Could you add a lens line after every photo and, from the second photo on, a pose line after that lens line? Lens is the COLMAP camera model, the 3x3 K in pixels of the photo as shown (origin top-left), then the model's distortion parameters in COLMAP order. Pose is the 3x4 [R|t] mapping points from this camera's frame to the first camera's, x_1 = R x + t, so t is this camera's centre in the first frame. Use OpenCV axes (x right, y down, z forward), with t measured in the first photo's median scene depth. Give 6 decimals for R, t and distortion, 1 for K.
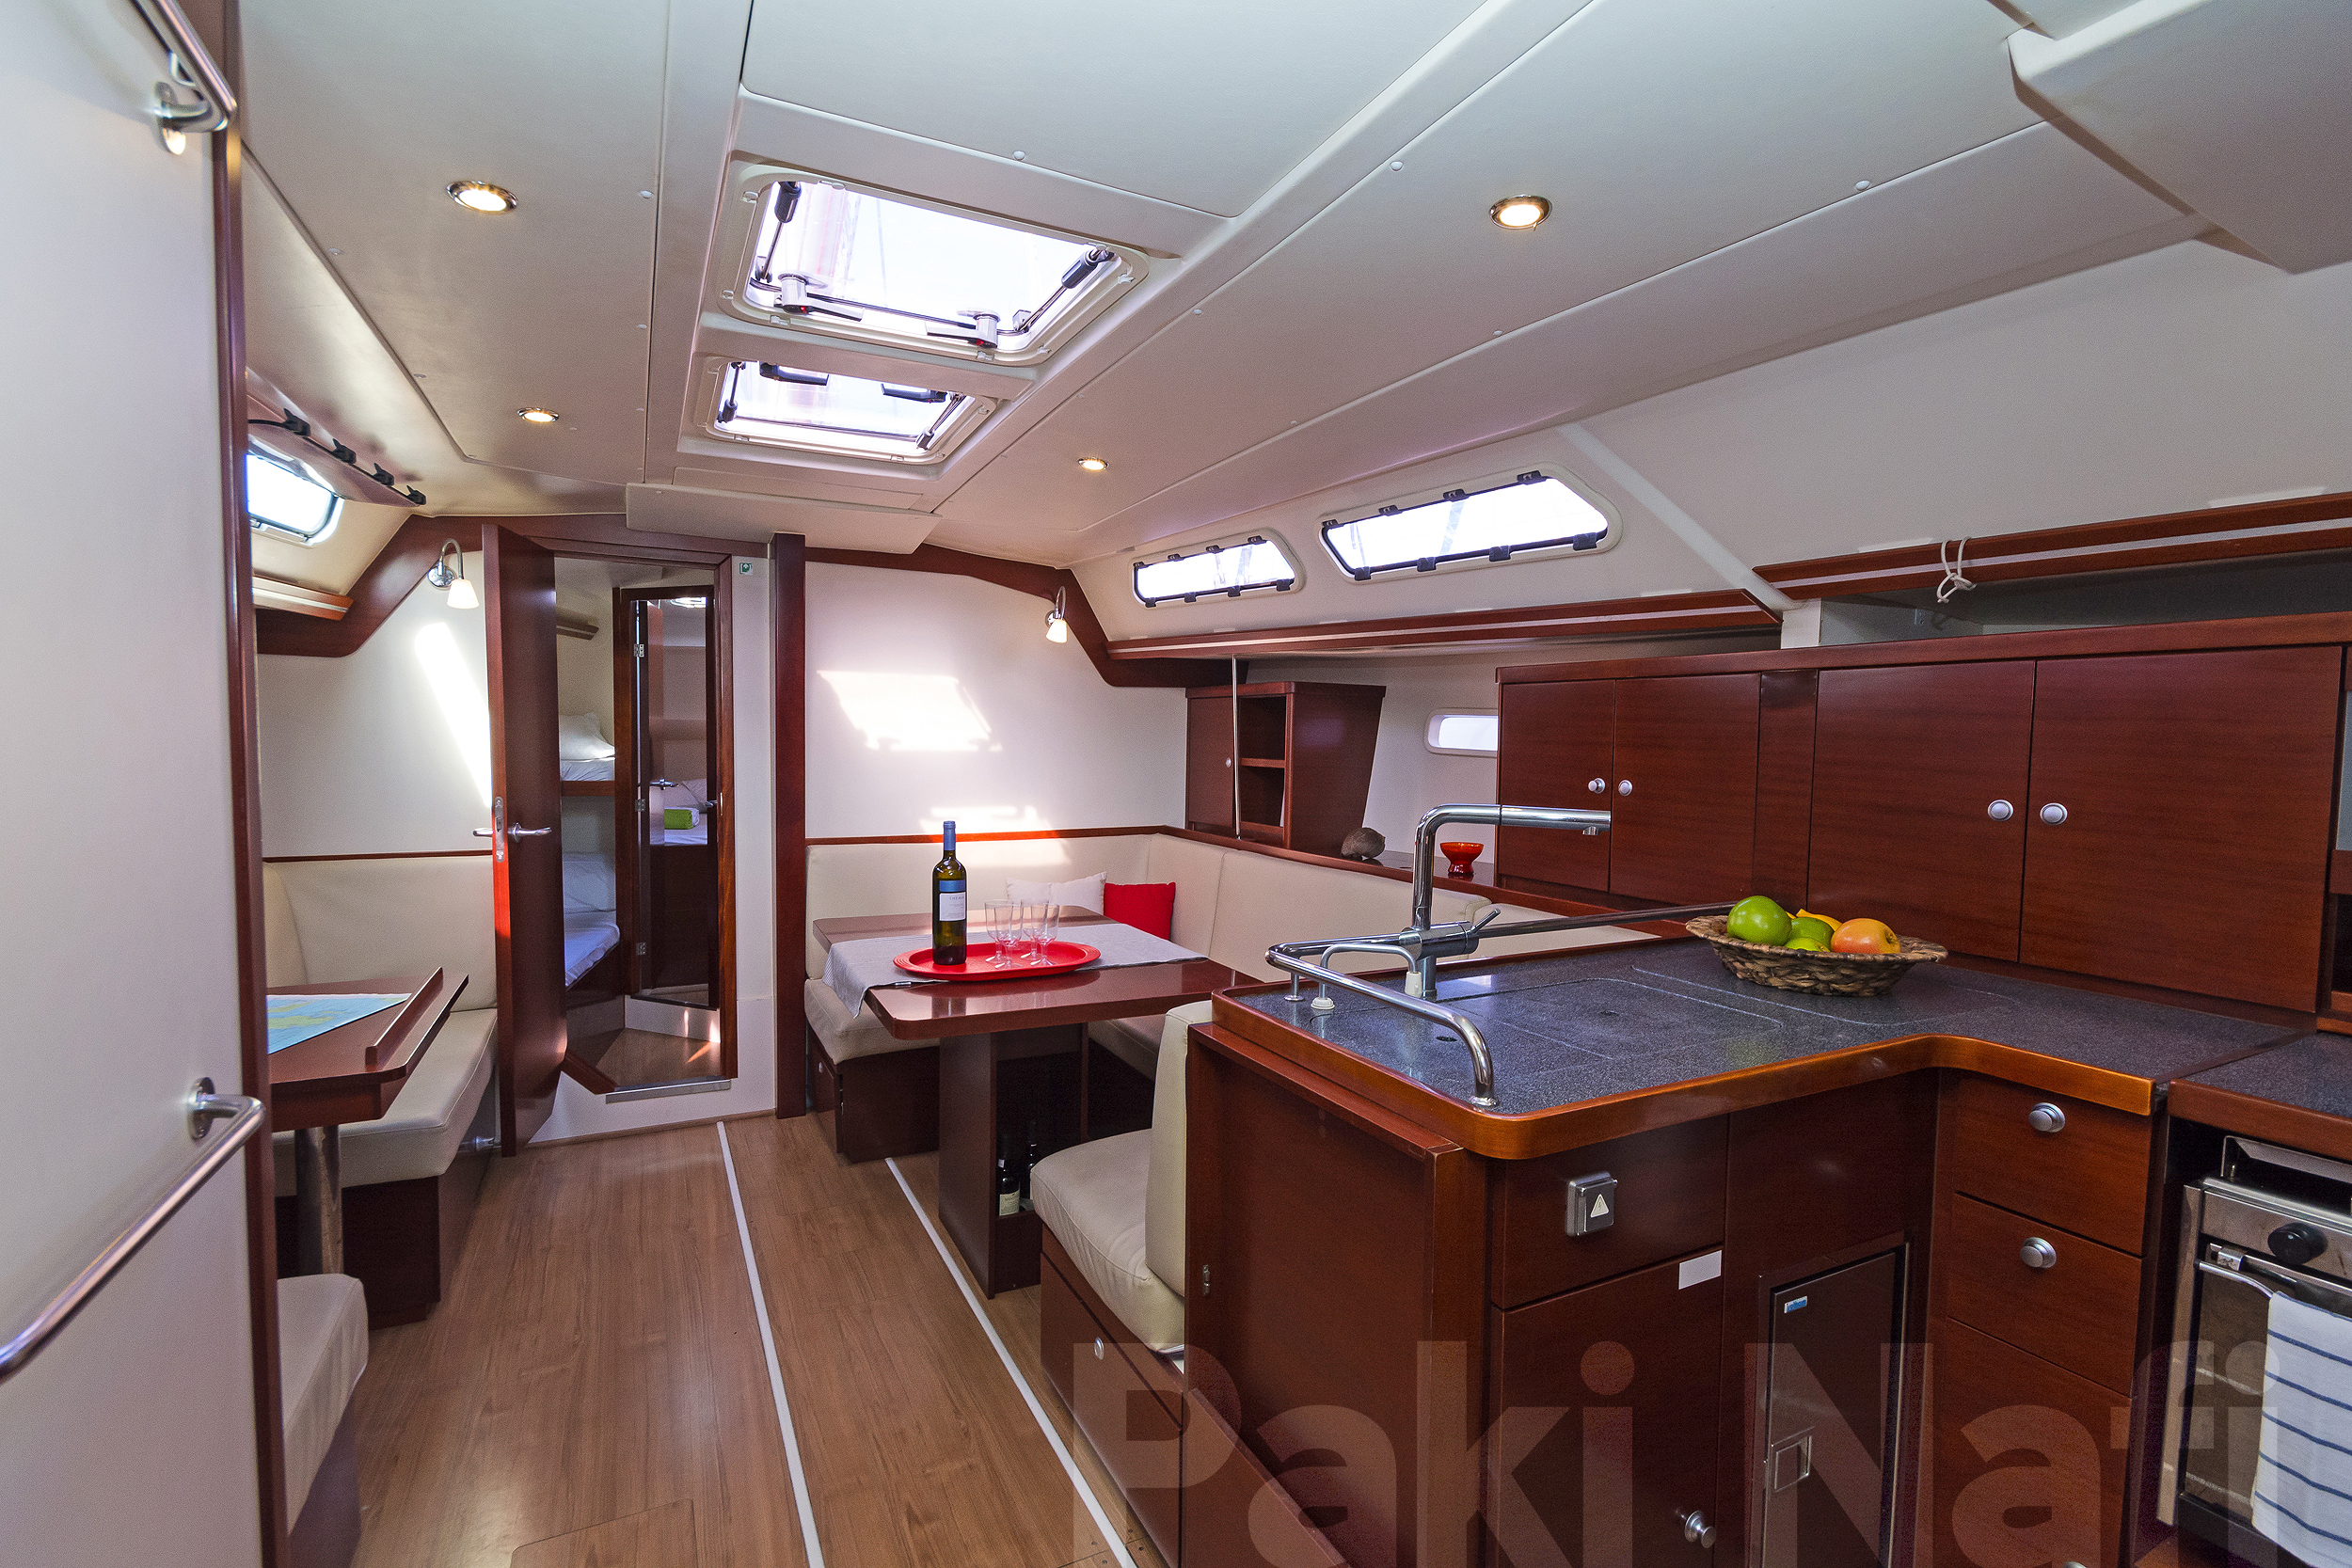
lens RADIAL K [[1059.2, 0, 1156.5], [0, 1059.2, 795.5], [0, 0, 1]] dist [0.014469, -0.008361]
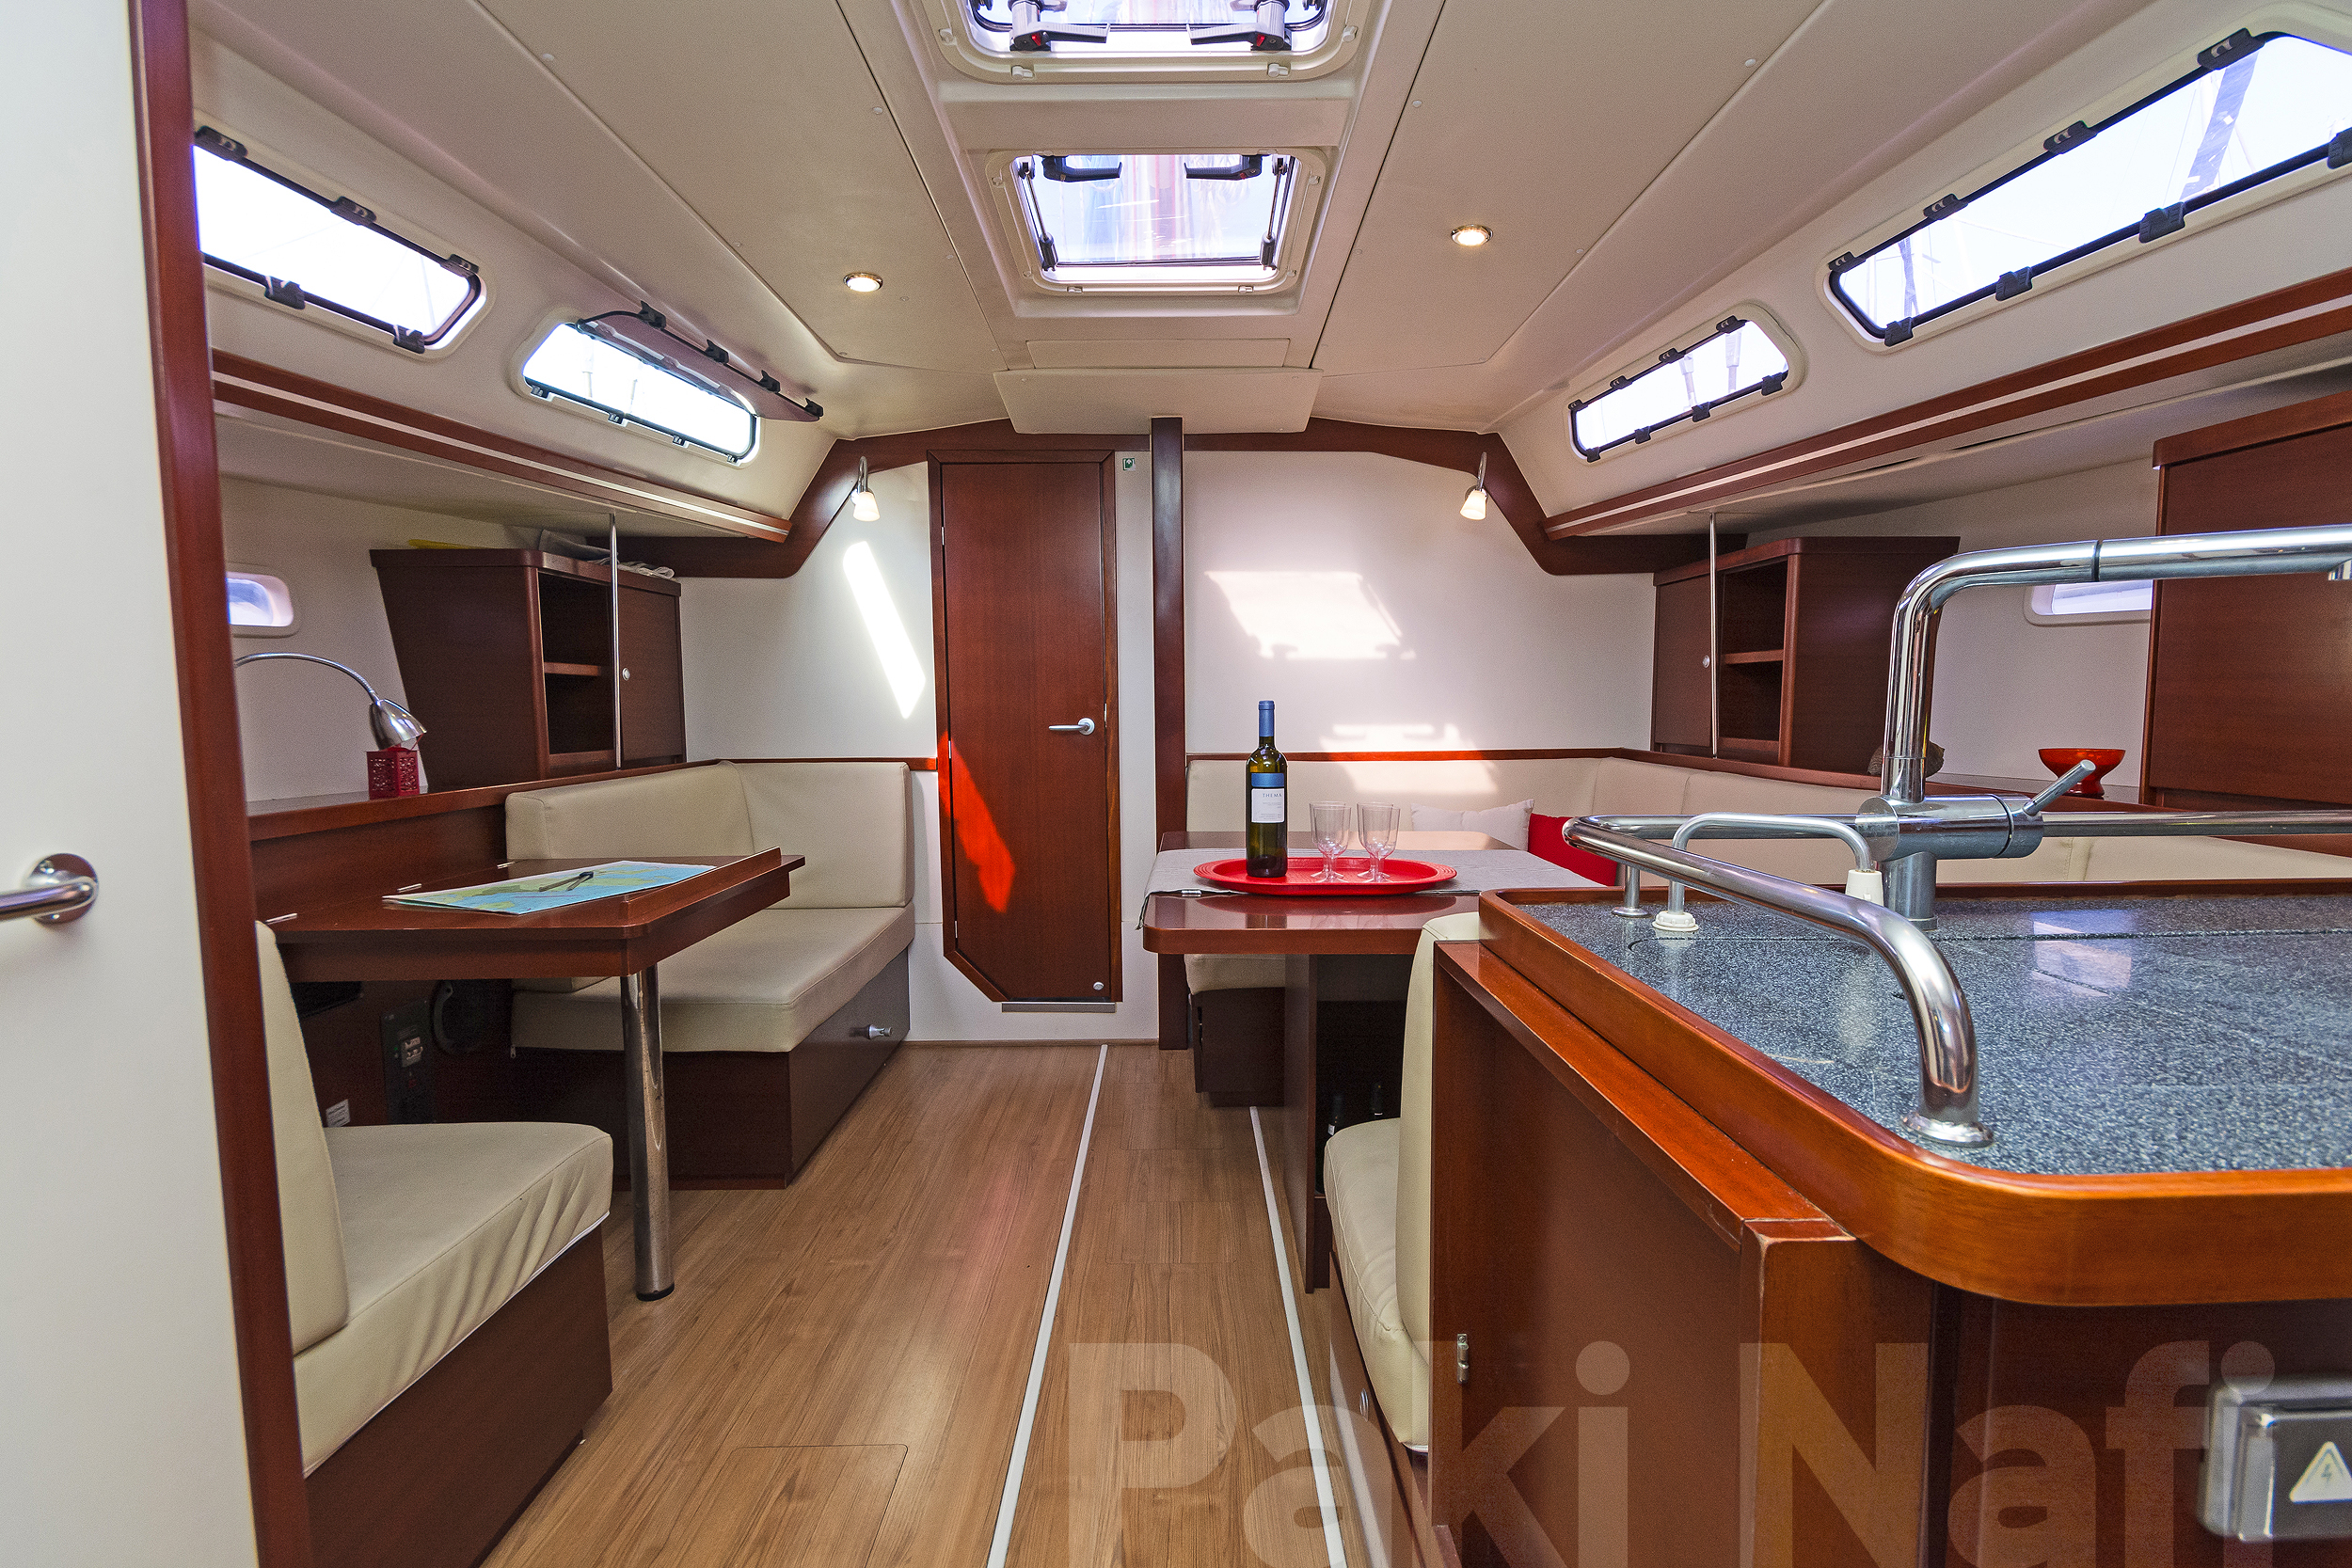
lens RADIAL K [[1052.4, 0, 1186.4], [0, 1052.4, 790.9], [0, 0, 1]] dist [0.012598, -0.008656]
pose [[0.897694, 0.018035, -0.440250, 0.100292], [-0.007861, 0.999659, 0.024921, 0.068430], [0.440549, -0.018911, 0.897529, 0.233082]]
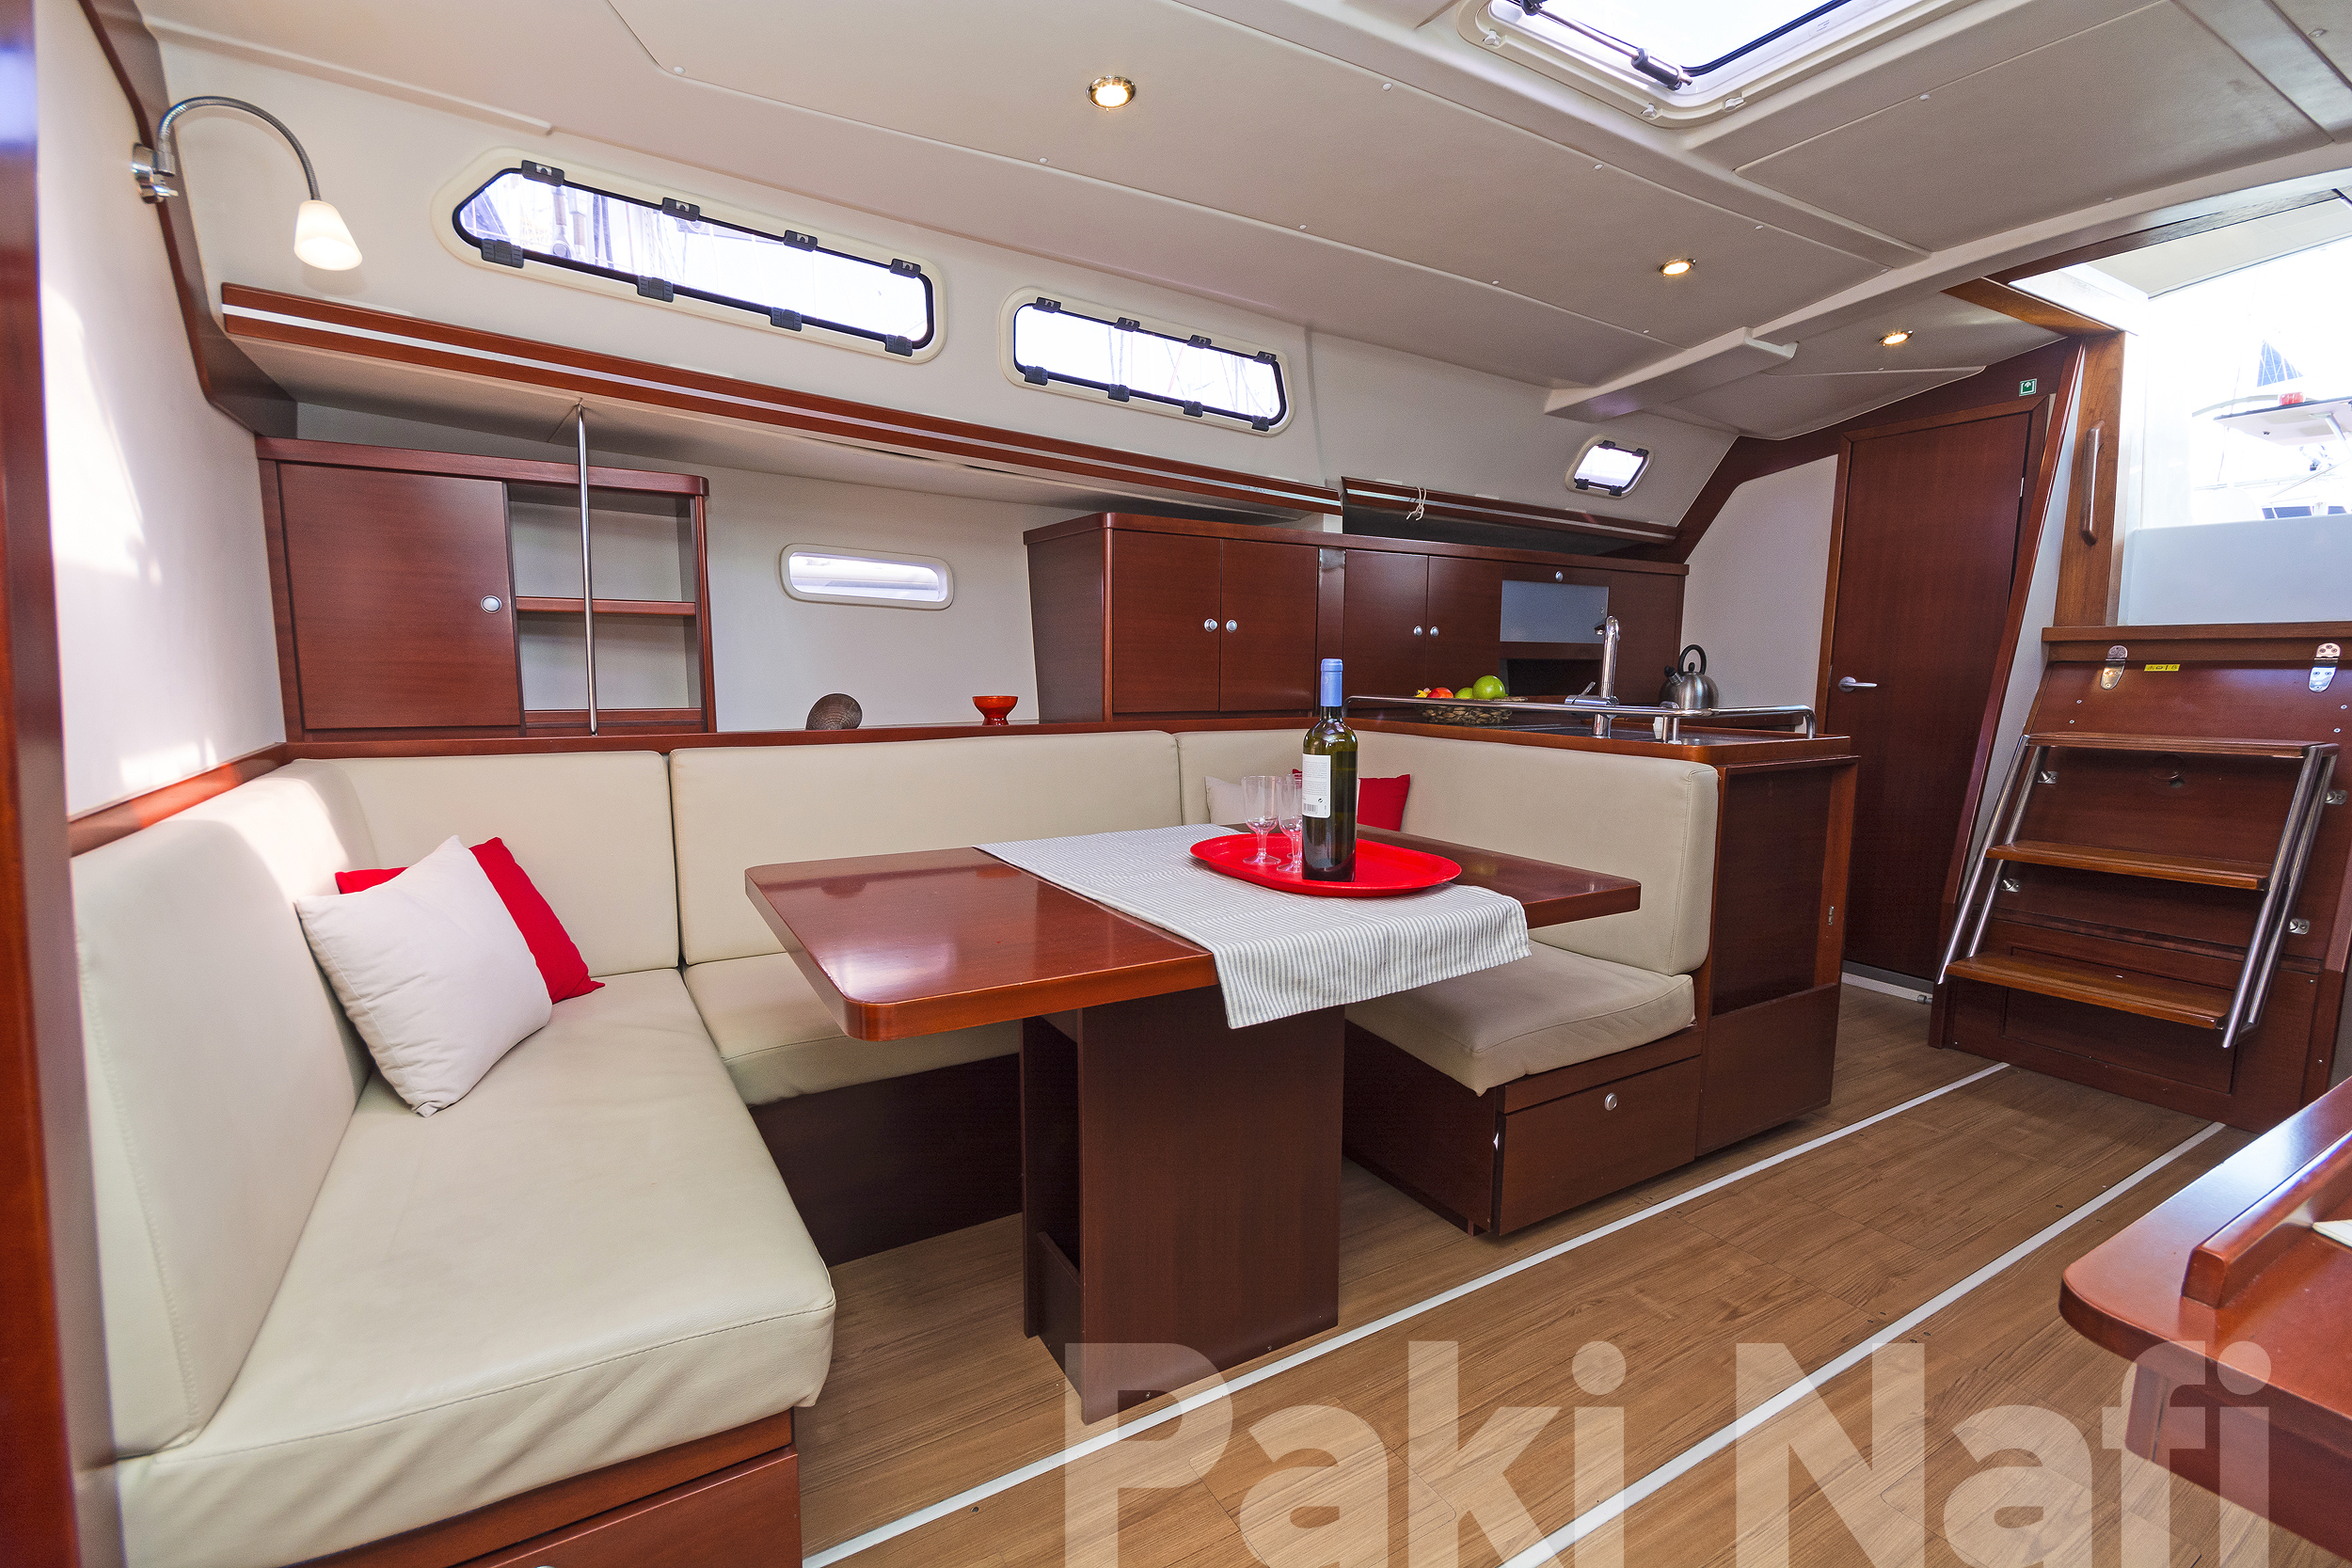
lens RADIAL K [[1052.4, 0, 1186.4], [0, 1052.4, 790.9], [0, 0, 1]] dist [0.012598, -0.008656]
pose [[-0.091334, -0.123116, 0.988180, -0.755967], [0.056568, 0.990084, 0.128582, 0.020694], [-0.994212, 0.067643, -0.083464, 1.067372]]
